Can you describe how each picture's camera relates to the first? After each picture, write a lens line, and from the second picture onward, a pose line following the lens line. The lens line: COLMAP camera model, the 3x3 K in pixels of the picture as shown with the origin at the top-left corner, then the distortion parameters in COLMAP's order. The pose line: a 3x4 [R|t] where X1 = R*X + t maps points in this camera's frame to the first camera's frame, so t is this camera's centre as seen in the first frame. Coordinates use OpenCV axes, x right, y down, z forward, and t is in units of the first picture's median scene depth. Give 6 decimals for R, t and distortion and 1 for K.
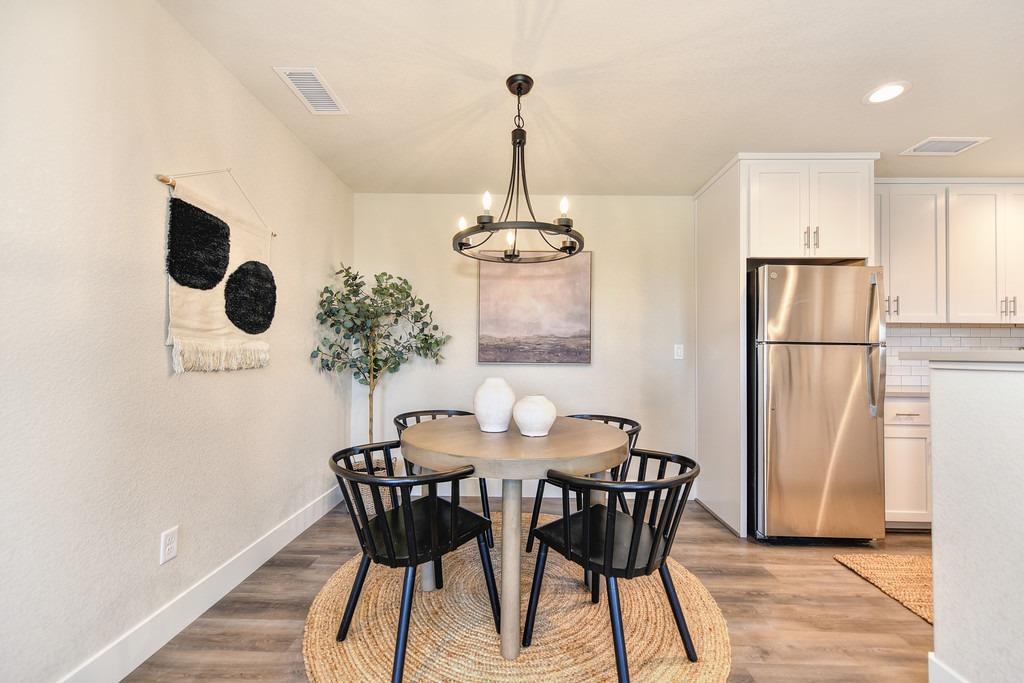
lens RADIAL K [[407.0, 0, 514.6], [0, 407.0, 347.7], [0, 0, 1]] dist [0.003626, -0.000103]
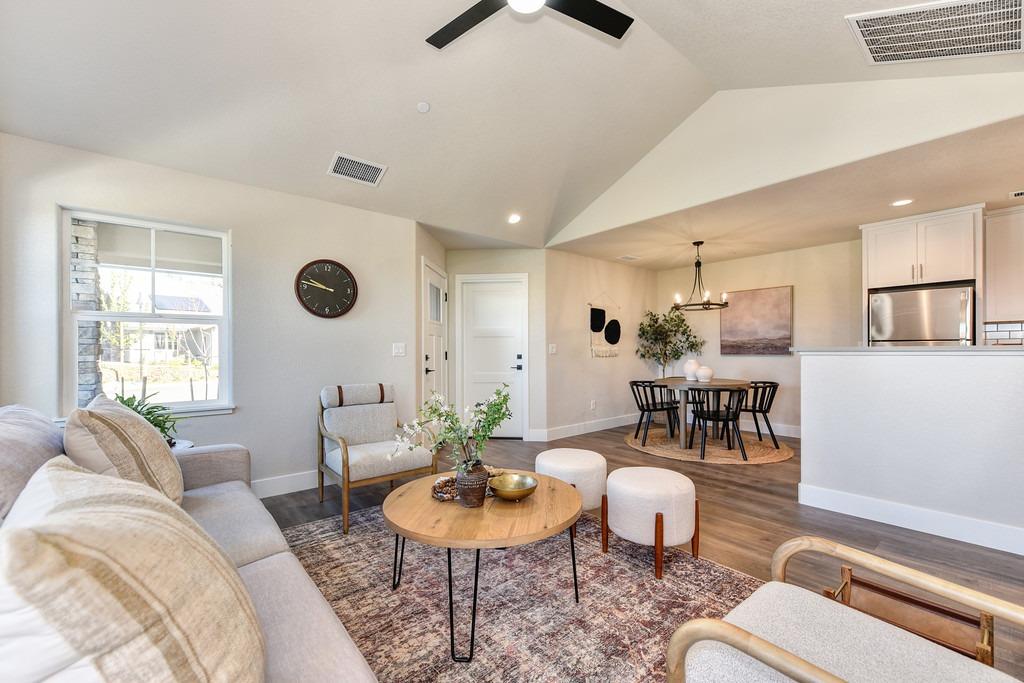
lens RADIAL K [[416.5, 0, 512.4], [0, 416.5, 352.6], [0, 0, 1]] dist [-0.002447, -0.000625]
pose [[0.652760, -0.010718, -0.757489, 1.048940], [0.026273, 0.999619, 0.008497, -0.018762], [0.757109, -0.025448, 0.652793, -1.367490]]
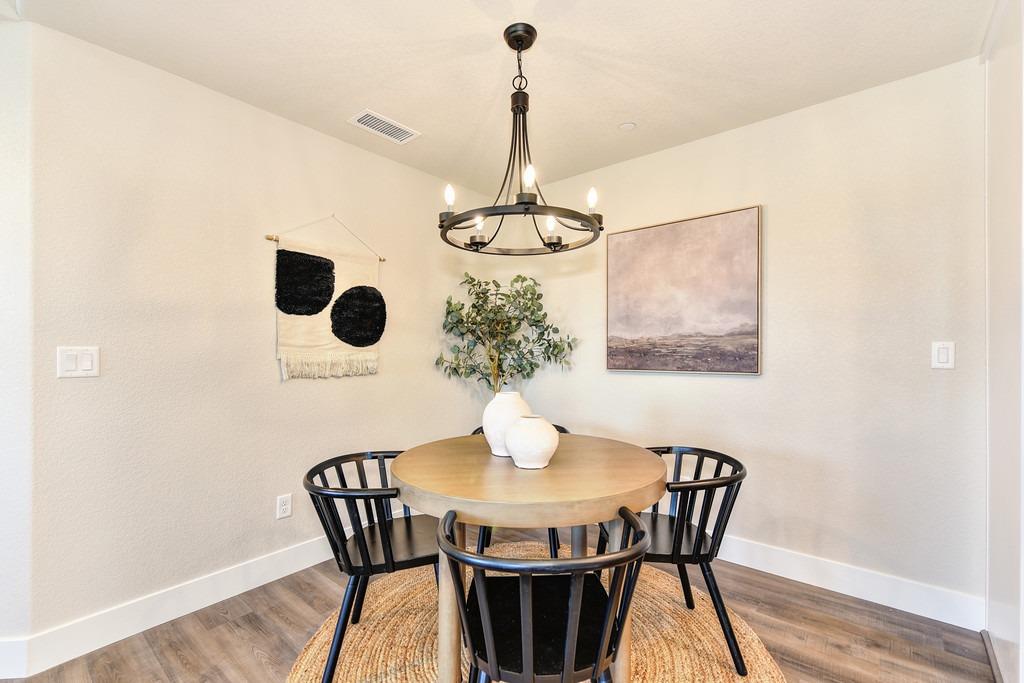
lens RADIAL K [[443.0, 0, 509.2], [0, 443.0, 351.7], [0, 0, 1]] dist [0.008224, -0.000005]
pose [[0.775522, -0.011760, -0.631210, 0.481740], [0.023708, 0.999664, 0.010504, -0.020666], [0.630875, -0.023111, 0.775540, 0.241319]]
